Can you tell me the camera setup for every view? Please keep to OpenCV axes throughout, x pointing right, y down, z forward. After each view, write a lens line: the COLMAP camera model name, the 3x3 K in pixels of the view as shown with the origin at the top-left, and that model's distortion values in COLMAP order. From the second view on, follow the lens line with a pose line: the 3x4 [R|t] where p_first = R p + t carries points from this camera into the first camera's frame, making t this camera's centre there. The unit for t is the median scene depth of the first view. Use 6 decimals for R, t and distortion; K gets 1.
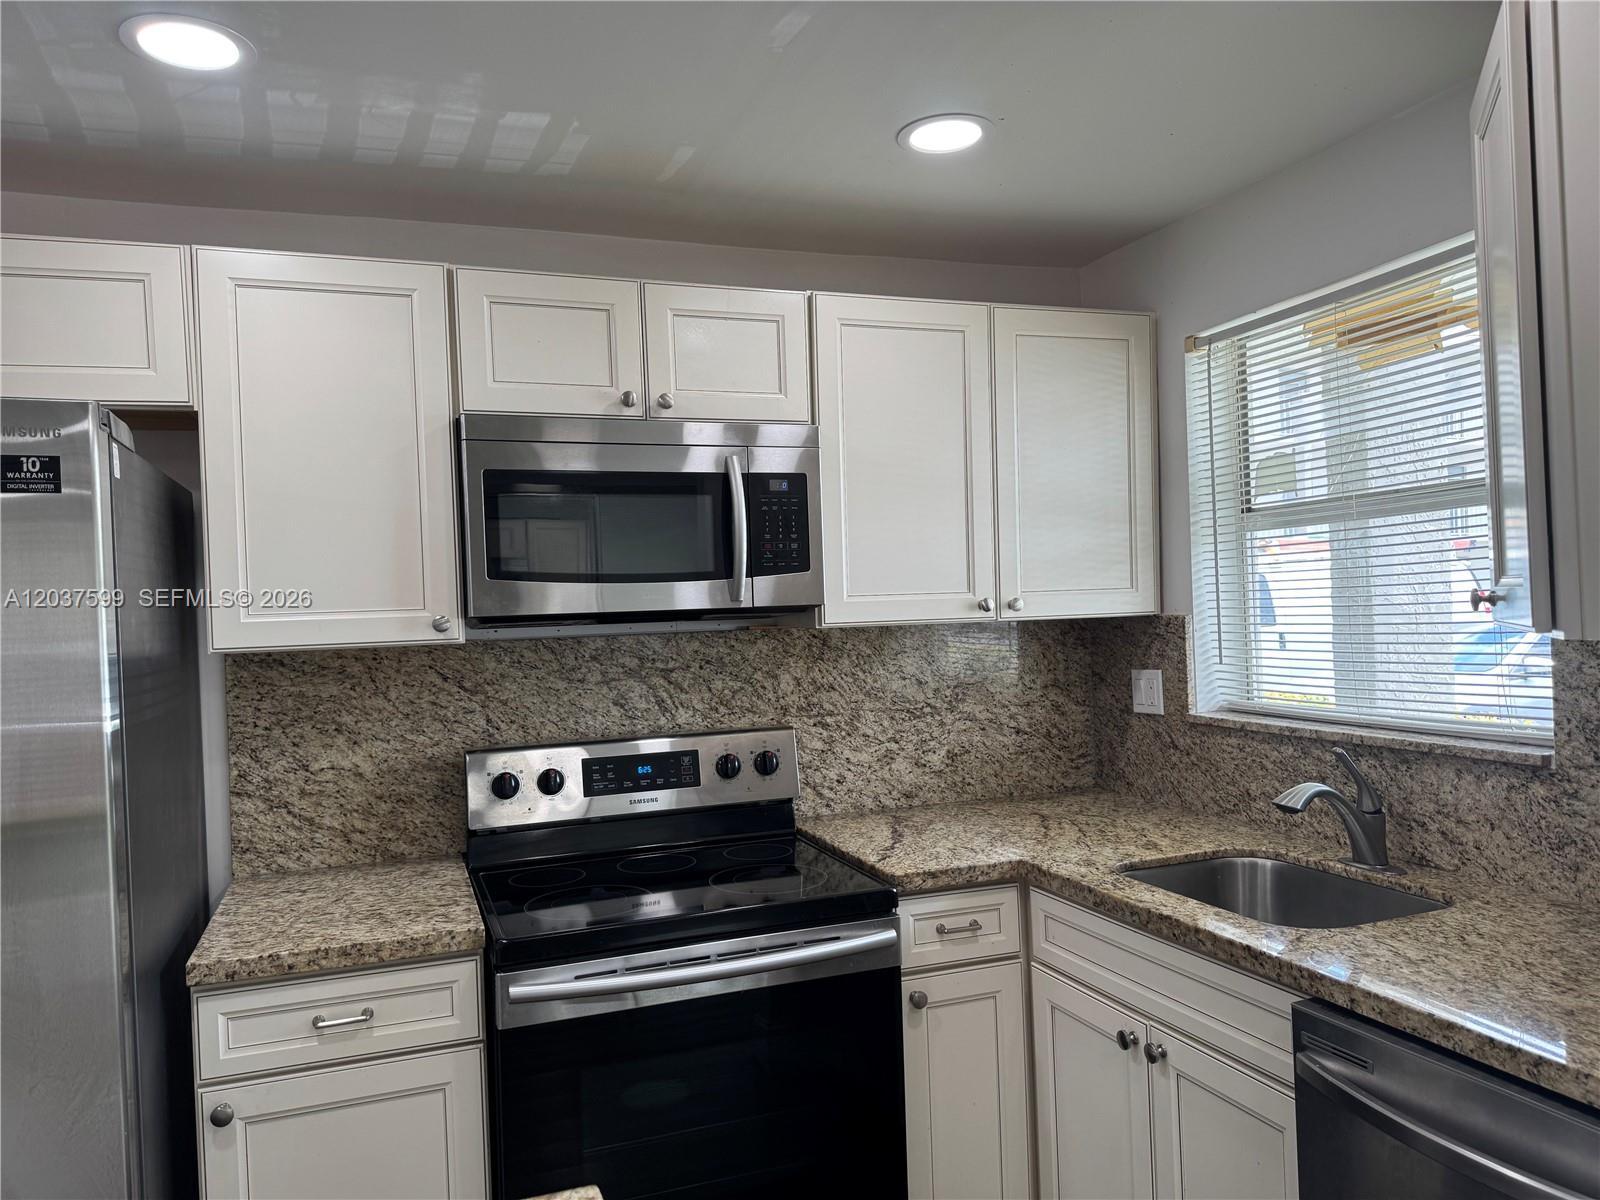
lens RADIAL K [[1125.5, 0, 807.1], [0, 1125.5, 611.4], [0, 0, 1]] dist [0.076727, -0.092920]
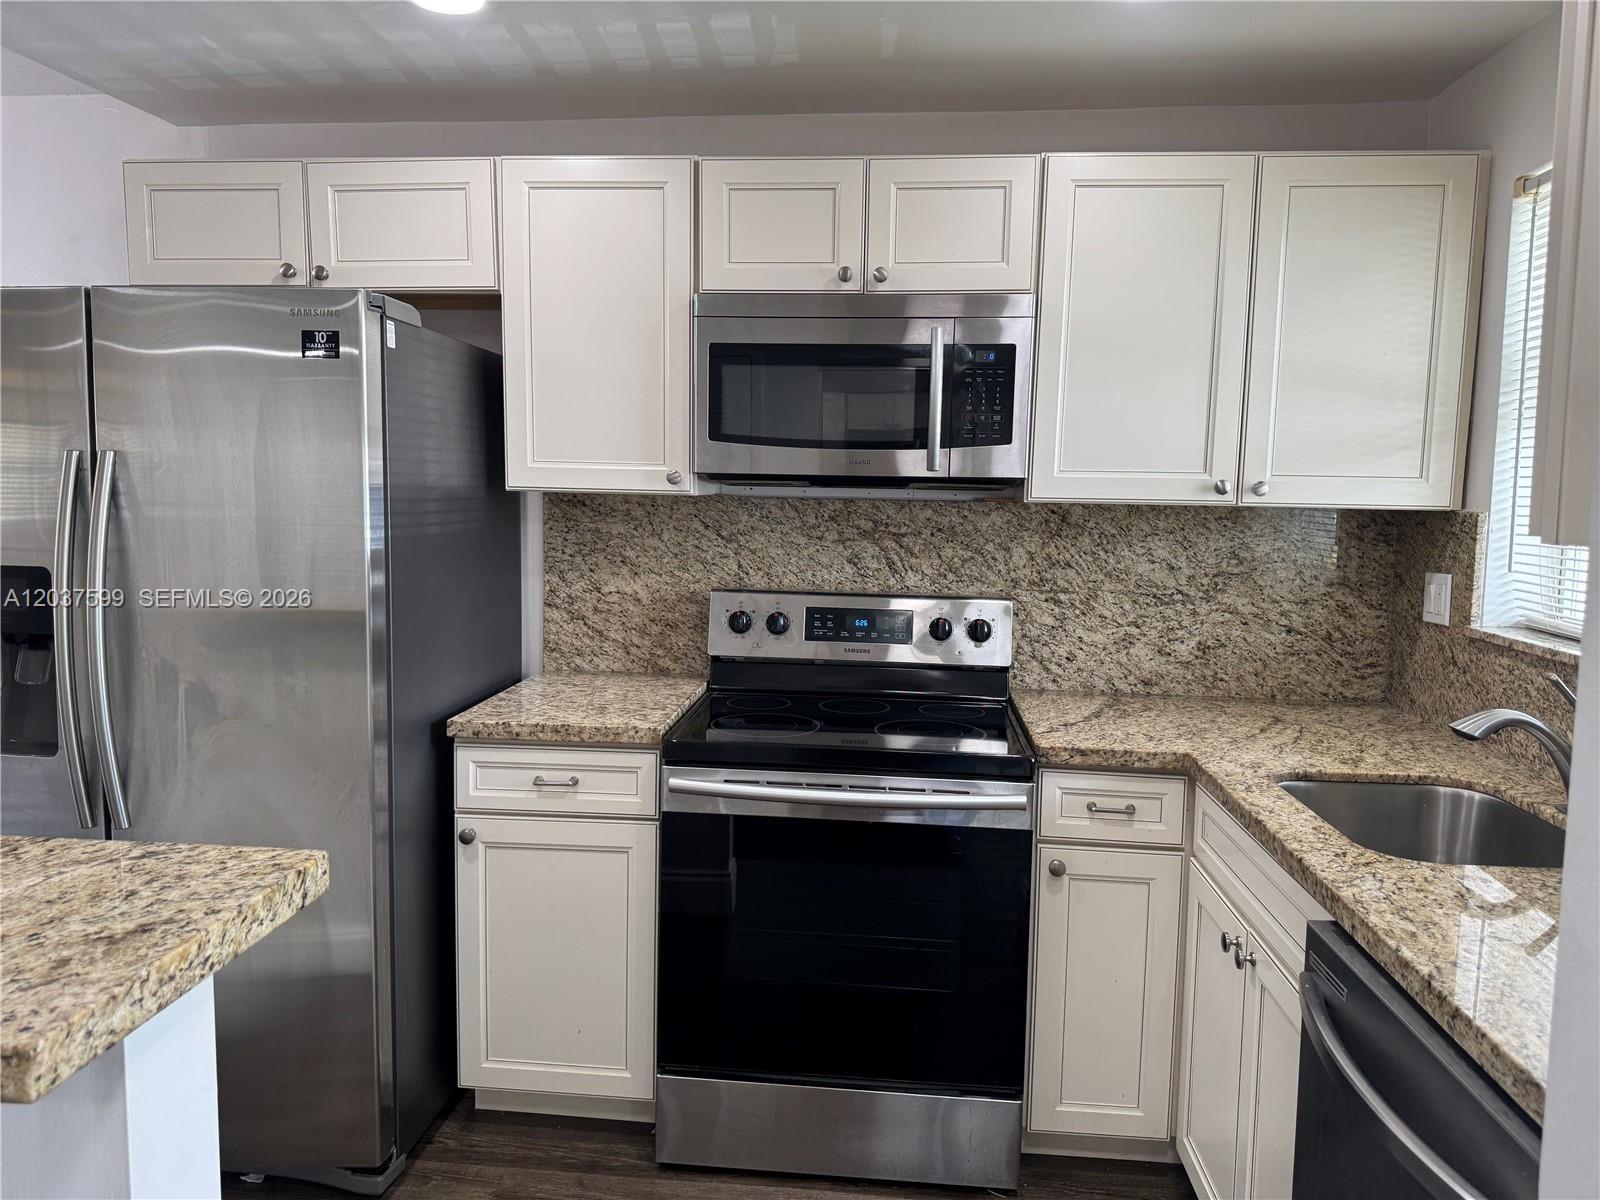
lens RADIAL K [[1125.5, 0, 801.4], [0, 1125.5, 597.9], [0, 0, 1]] dist [0.076727, -0.092920]
pose [[0.898417, 0.095423, -0.428651, 0.286159], [-0.053655, 0.992645, 0.108519, 0.001500], [0.435853, -0.074496, 0.896929, 0.000789]]
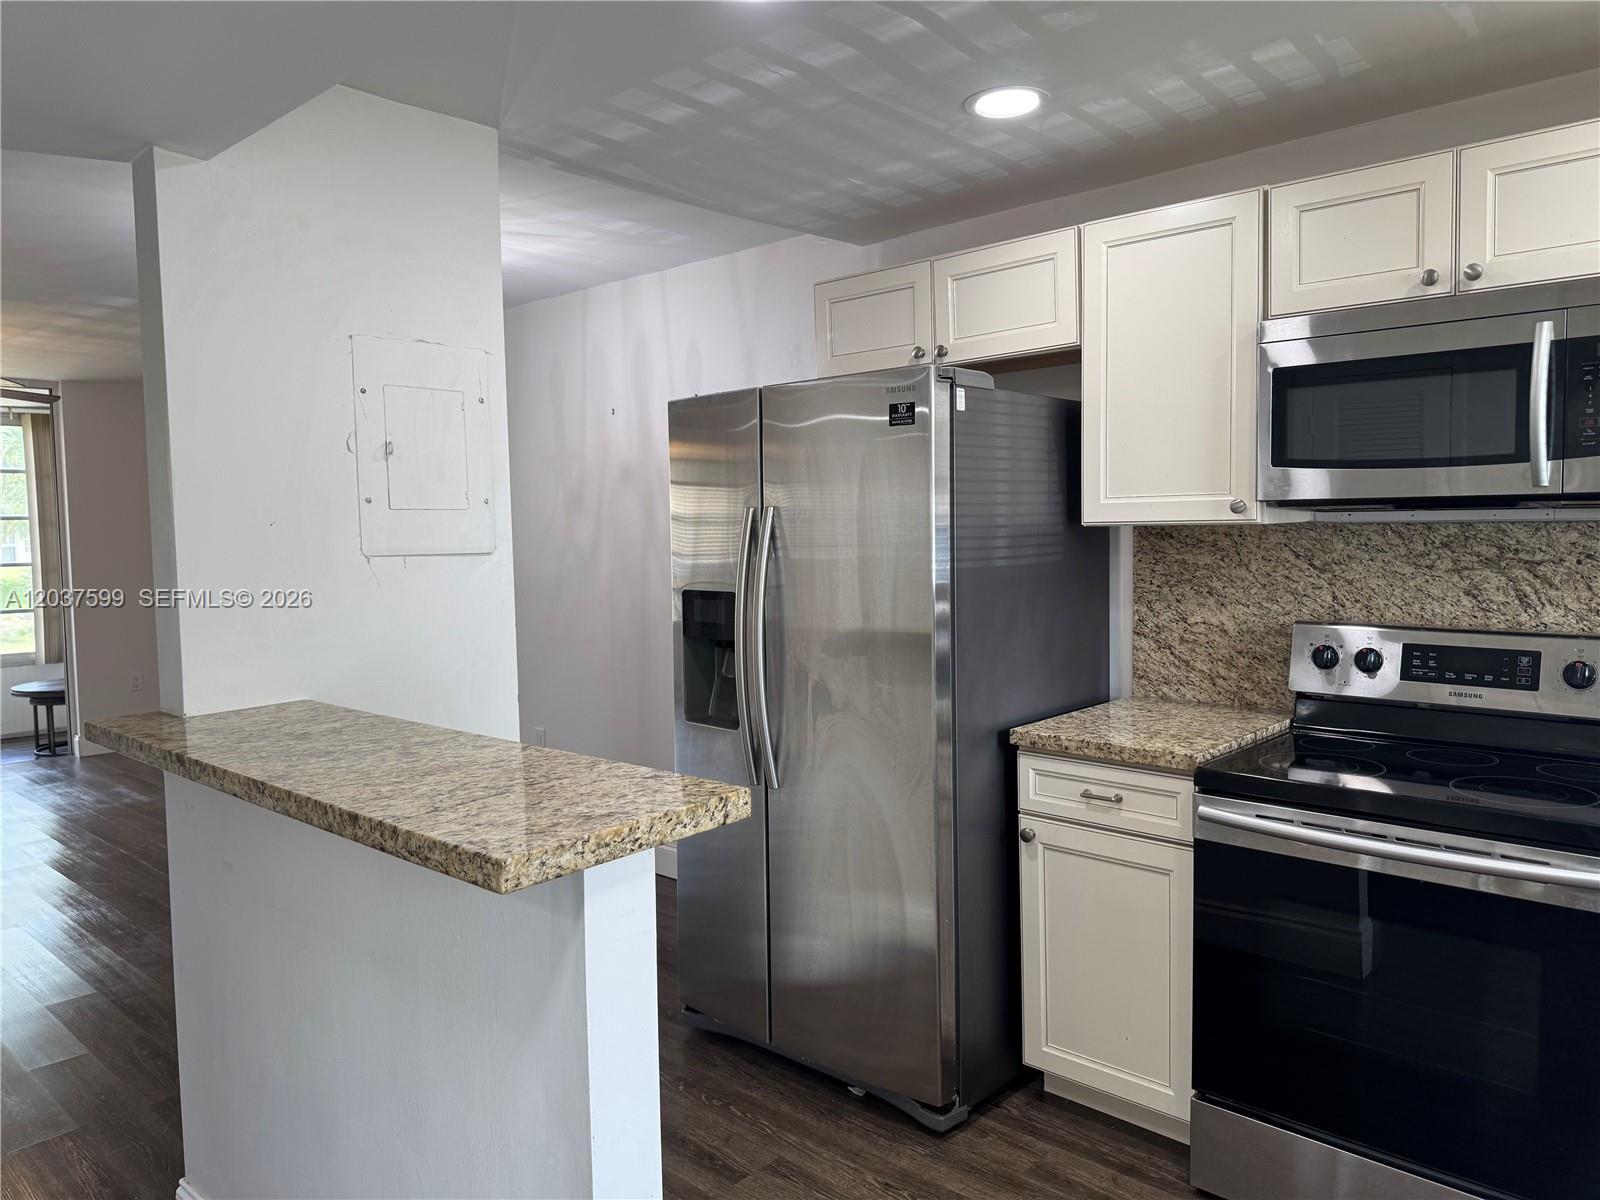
lens RADIAL K [[1125.5, 0, 803.7], [0, 1125.5, 594.6], [0, 0, 1]] dist [0.076727, -0.092920]
pose [[0.456377, 0.086010, -0.885620, 0.480838], [-0.005326, 0.995563, 0.093943, -0.005989], [0.889771, -0.038156, 0.454810, 0.060502]]
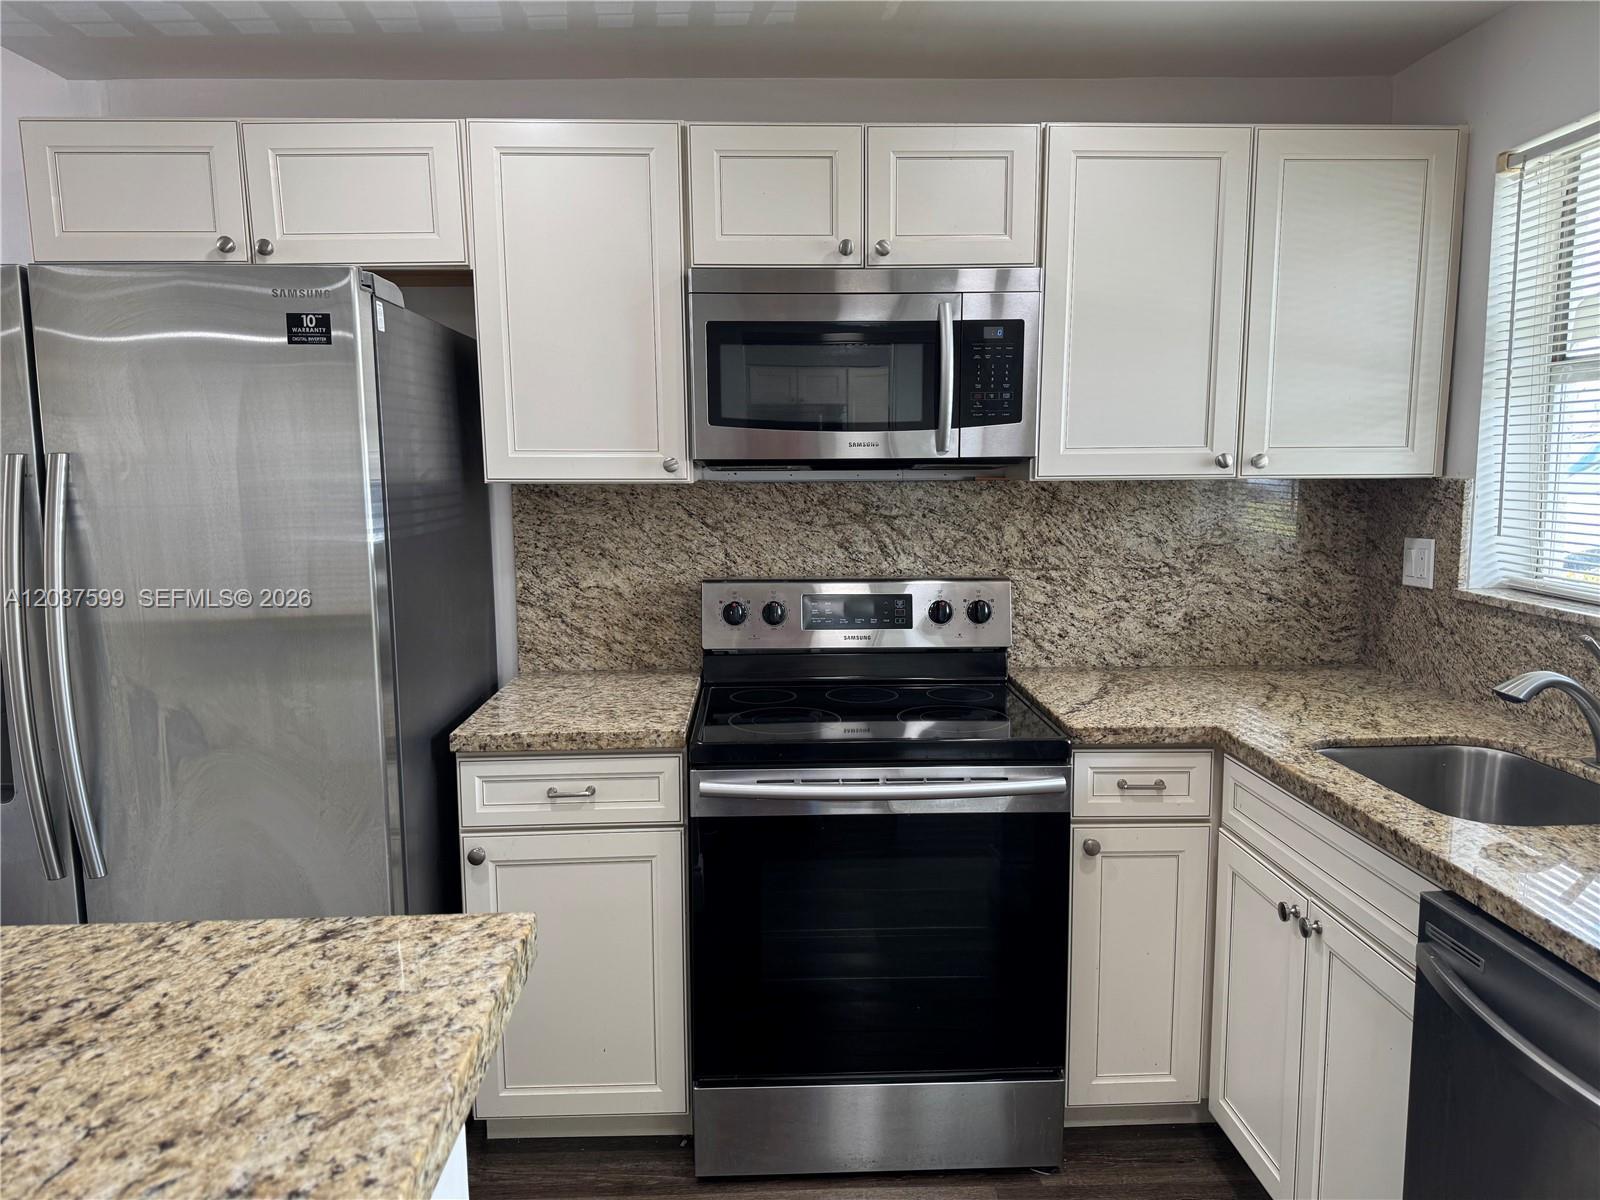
lens RADIAL K [[1125.5, 0, 810.1], [0, 1125.5, 611.1], [0, 0, 1]] dist [0.076727, -0.092920]
pose [[0.949573, 0.070867, -0.305432, 0.144629], [-0.029468, 0.989982, 0.138082, -0.003048], [0.312158, -0.122119, 0.942149, -0.016770]]
